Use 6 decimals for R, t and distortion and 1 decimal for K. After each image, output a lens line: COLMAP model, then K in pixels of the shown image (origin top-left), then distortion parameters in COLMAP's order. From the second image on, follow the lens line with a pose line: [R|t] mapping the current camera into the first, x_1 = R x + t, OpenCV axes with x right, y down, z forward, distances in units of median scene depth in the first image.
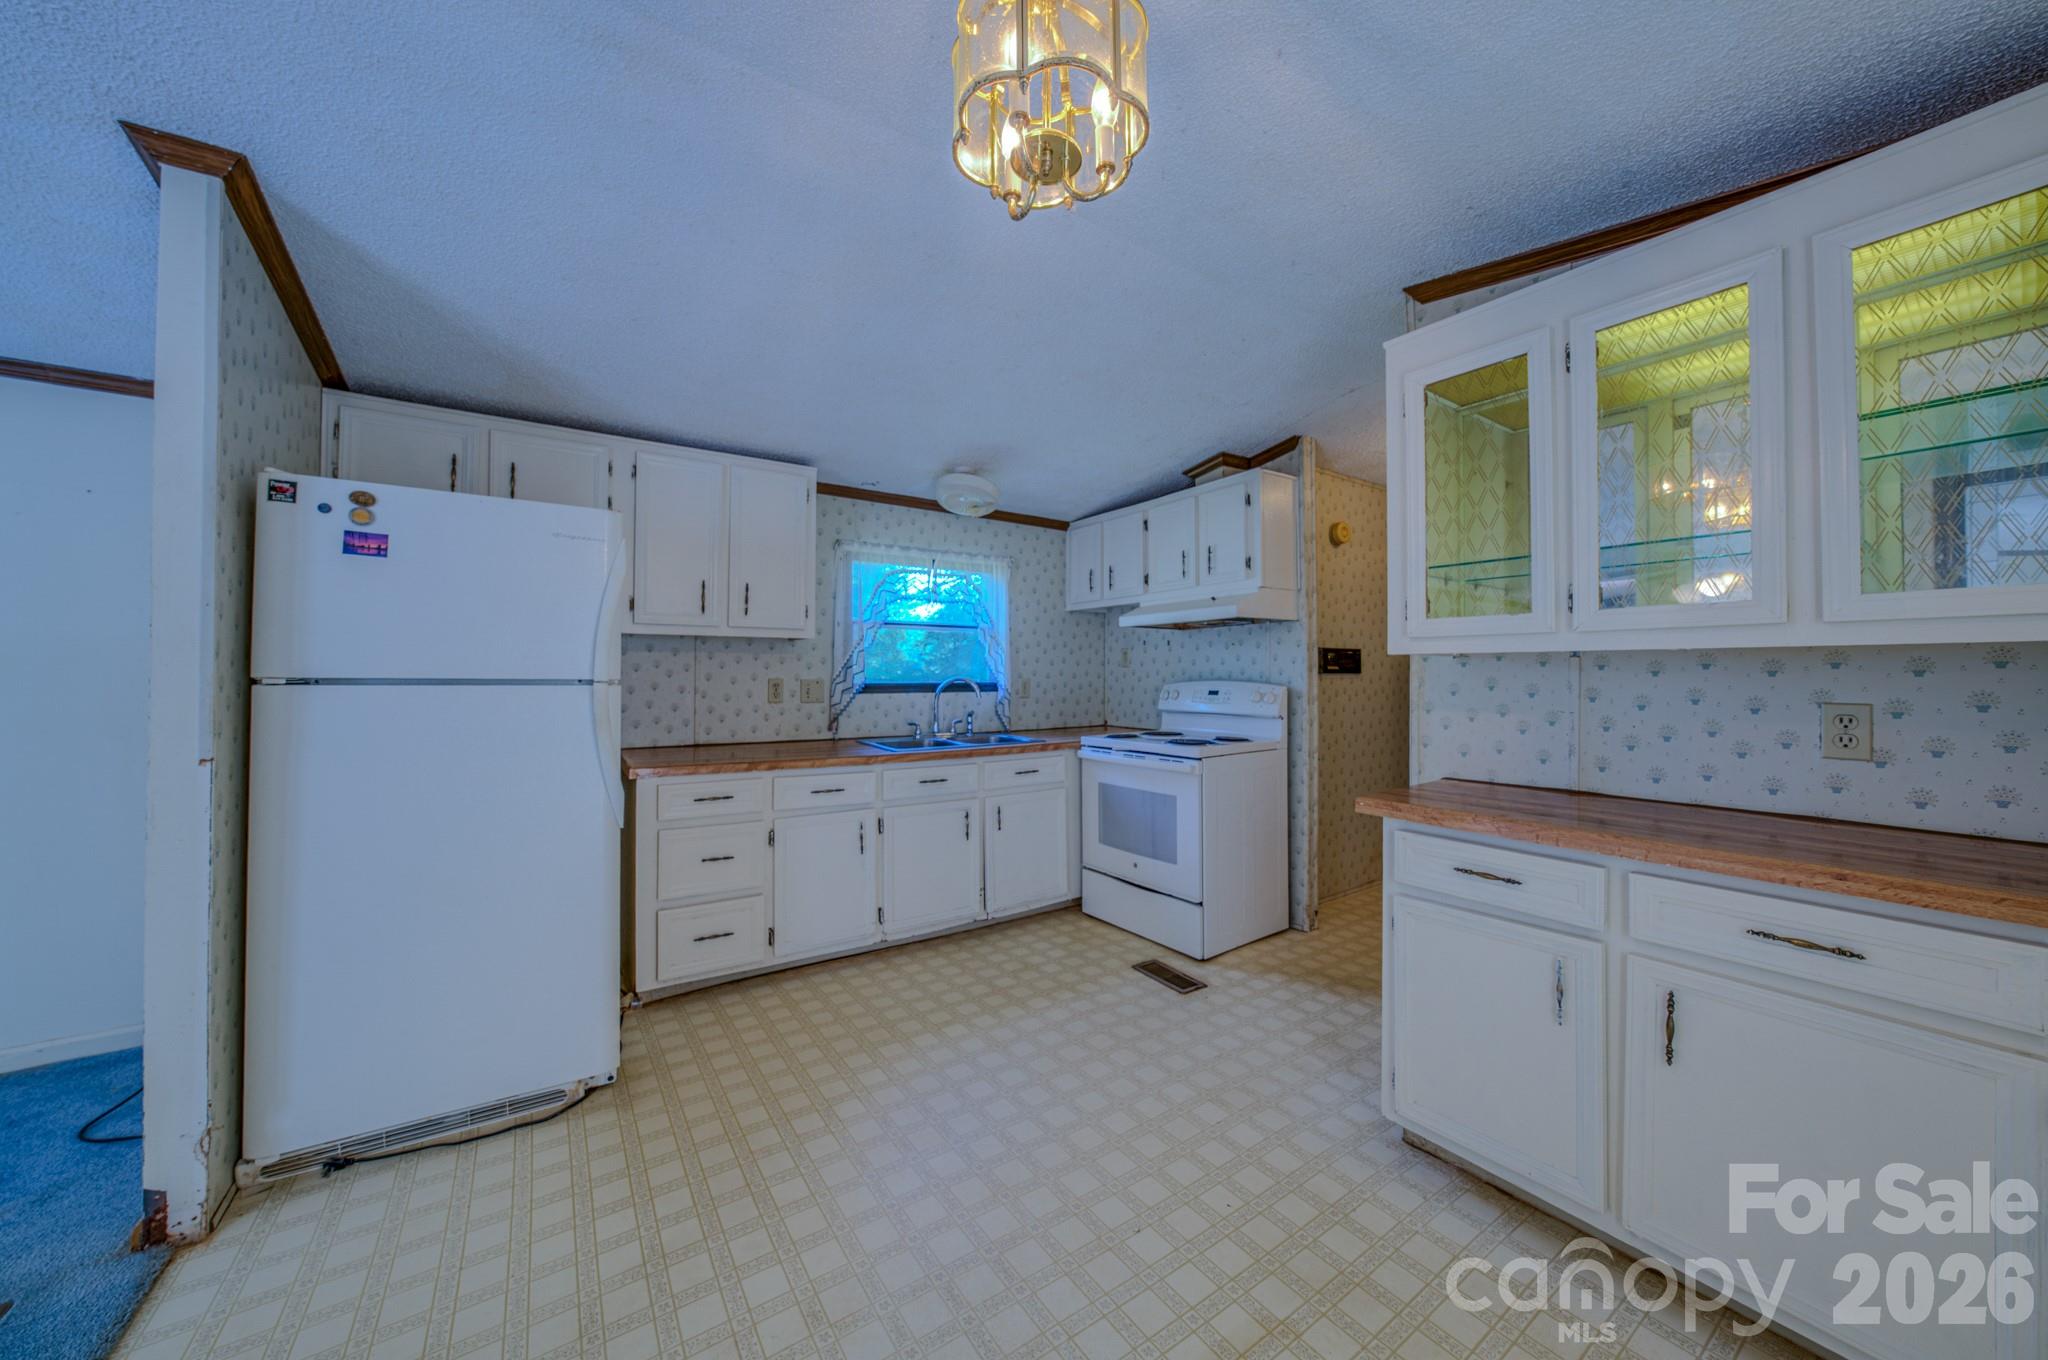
lens RADIAL K [[713.8, 0, 1026.1], [0, 713.8, 670.0], [0, 0, 1]] dist [-0.029830, 0.006566]
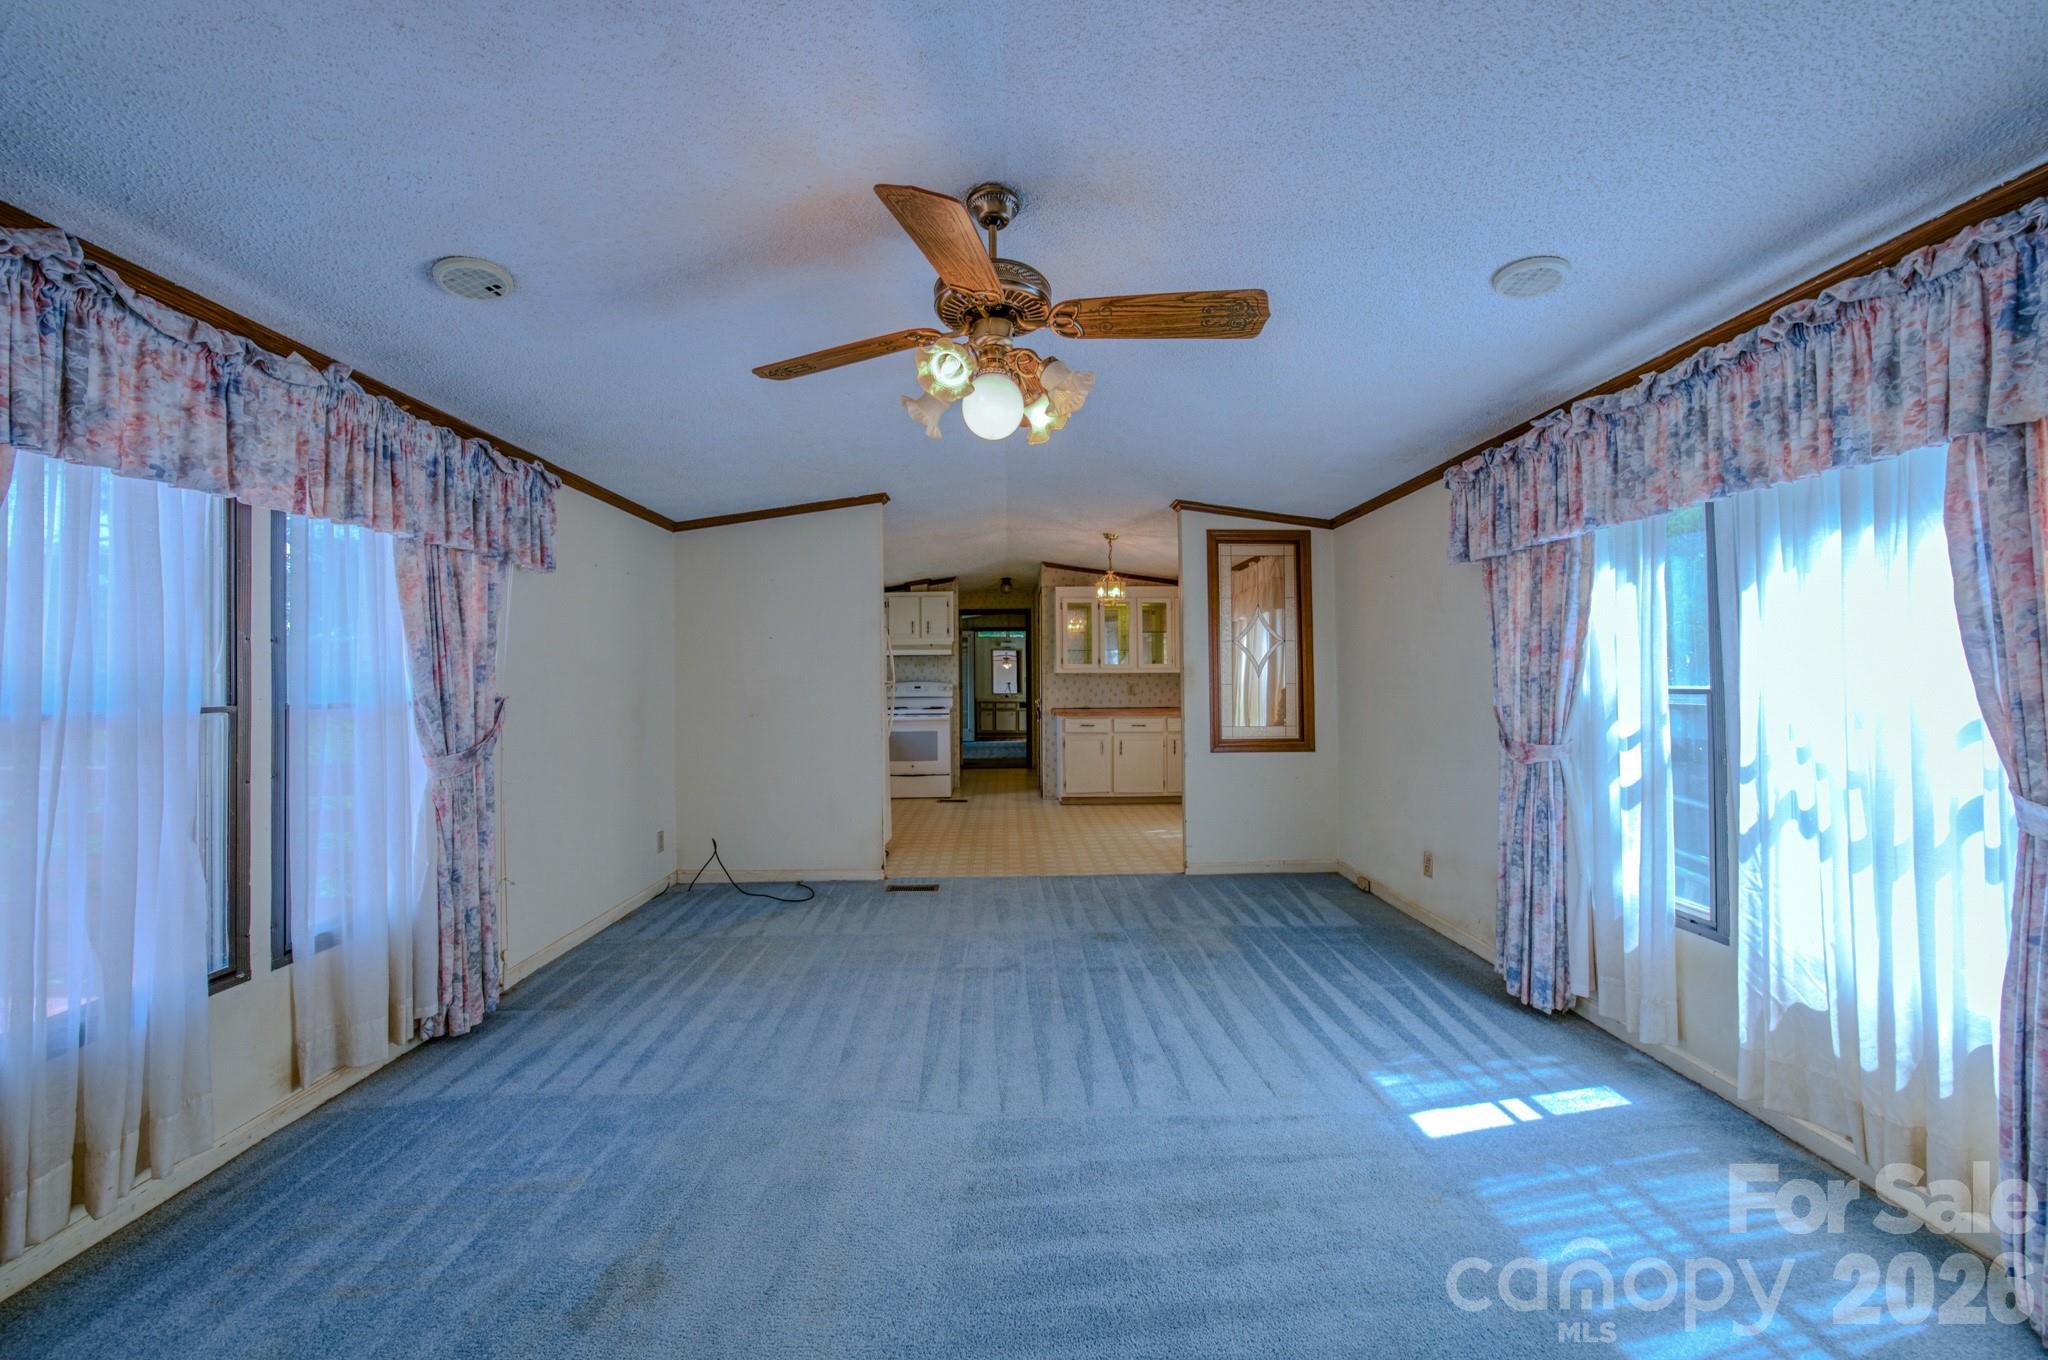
lens RADIAL K [[713.8, 0, 1026.1], [0, 713.8, 670.0], [0, 0, 1]] dist [-0.029830, 0.006566]
pose [[0.542319, 0.003091, 0.840167, -1.708744], [0.000701, 0.999991, -0.004132, -0.014020], [-0.840173, 0.002830, 0.542312, -0.552121]]
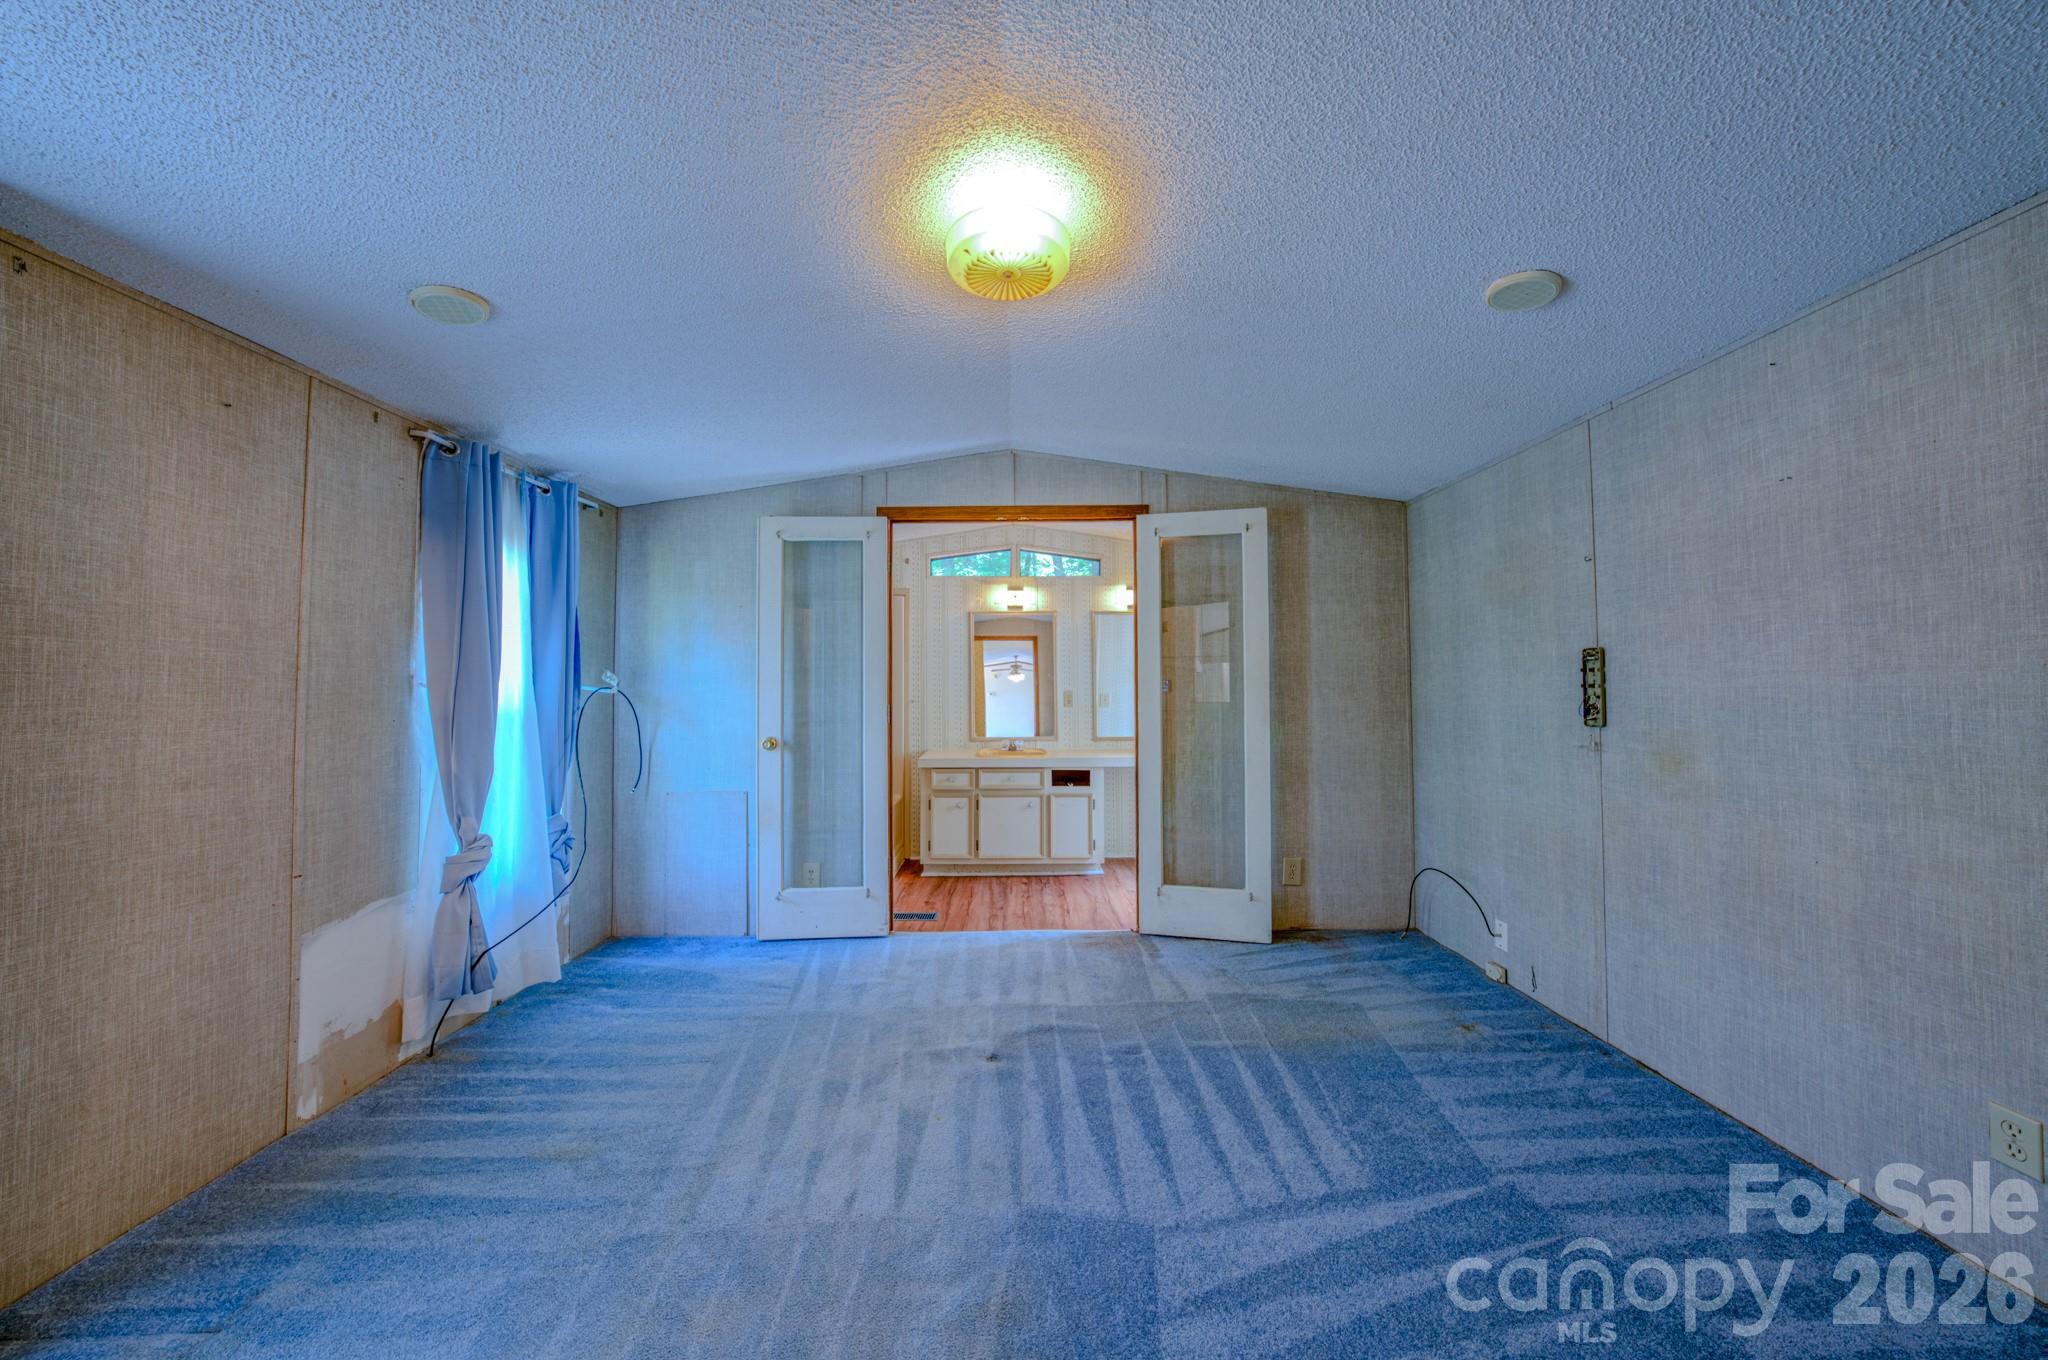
lens RADIAL K [[707.1, 0, 1024.6], [0, 707.1, 669.7], [0, 0, 1]] dist [-0.029204, 0.006674]
pose [[0.555014, 0.021257, 0.831569, 1.106047], [0.000957, 0.999656, -0.026193, 0.008534], [-0.831840, 0.015333, 0.554803, 1.356489]]
